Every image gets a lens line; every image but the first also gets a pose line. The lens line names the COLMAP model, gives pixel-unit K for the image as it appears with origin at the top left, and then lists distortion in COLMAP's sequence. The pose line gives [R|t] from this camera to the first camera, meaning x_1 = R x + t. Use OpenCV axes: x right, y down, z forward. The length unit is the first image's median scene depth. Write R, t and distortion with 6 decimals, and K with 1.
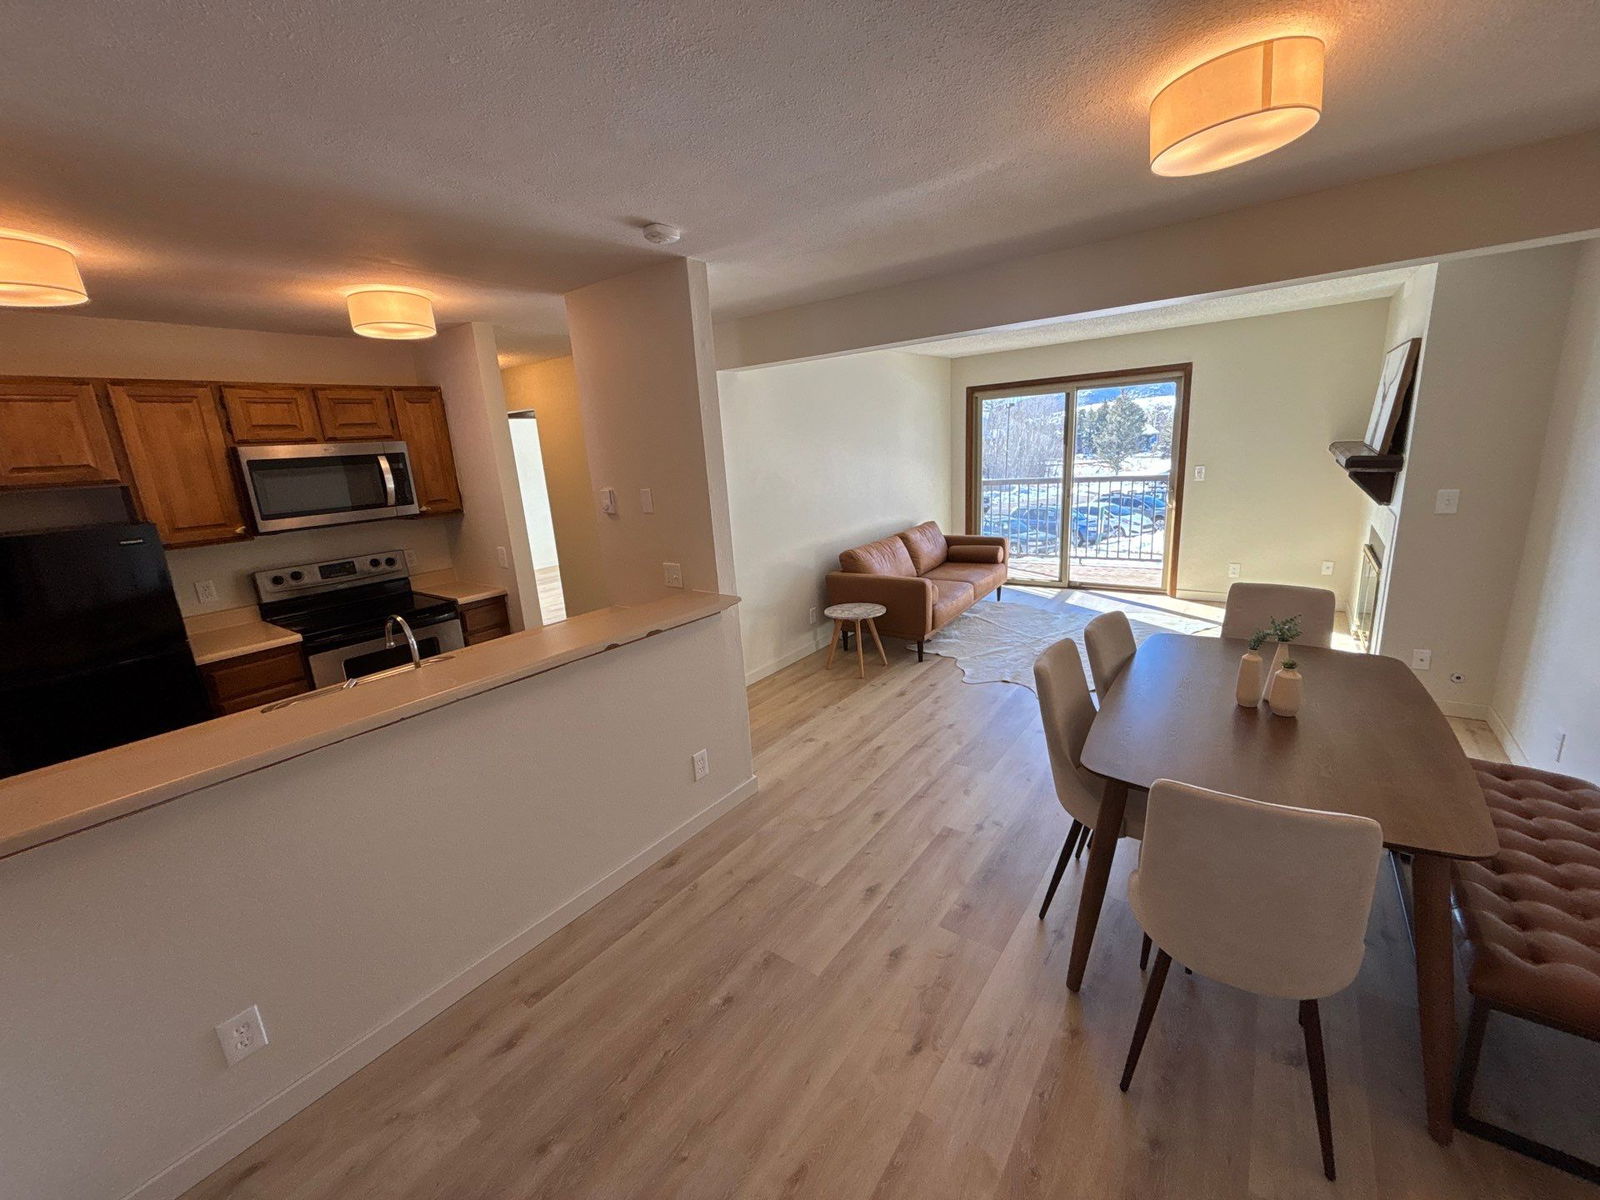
lens RADIAL K [[648.1, 0, 795.0], [0, 648.1, 596.5], [0, 0, 1]] dist [-0.001925, 0.001909]
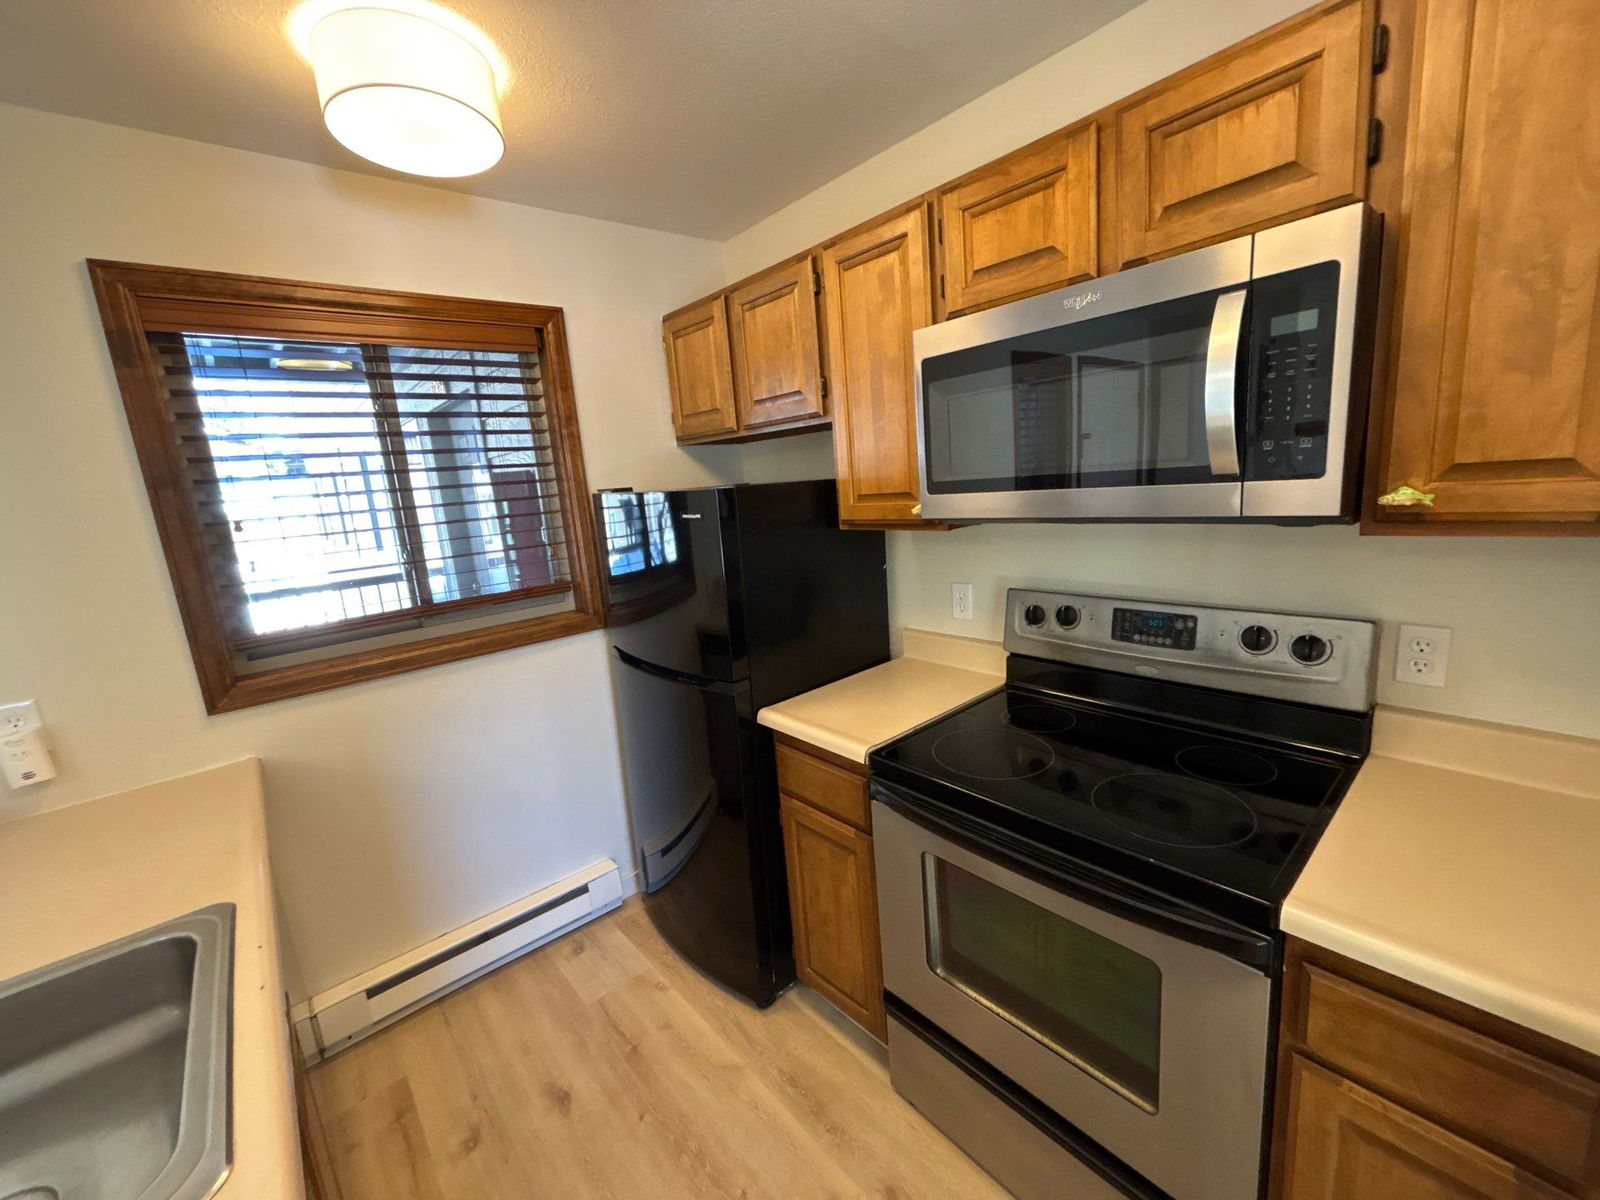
lens RADIAL K [[648.1, 0, 793.8], [0, 648.1, 598.3], [0, 0, 1]] dist [-0.001925, 0.001909]
pose [[-0.226934, 0.262177, -0.937957, -0.309184], [-0.125410, 0.947199, 0.295103, -0.153278], [0.965802, 0.184598, -0.182073, 0.900101]]
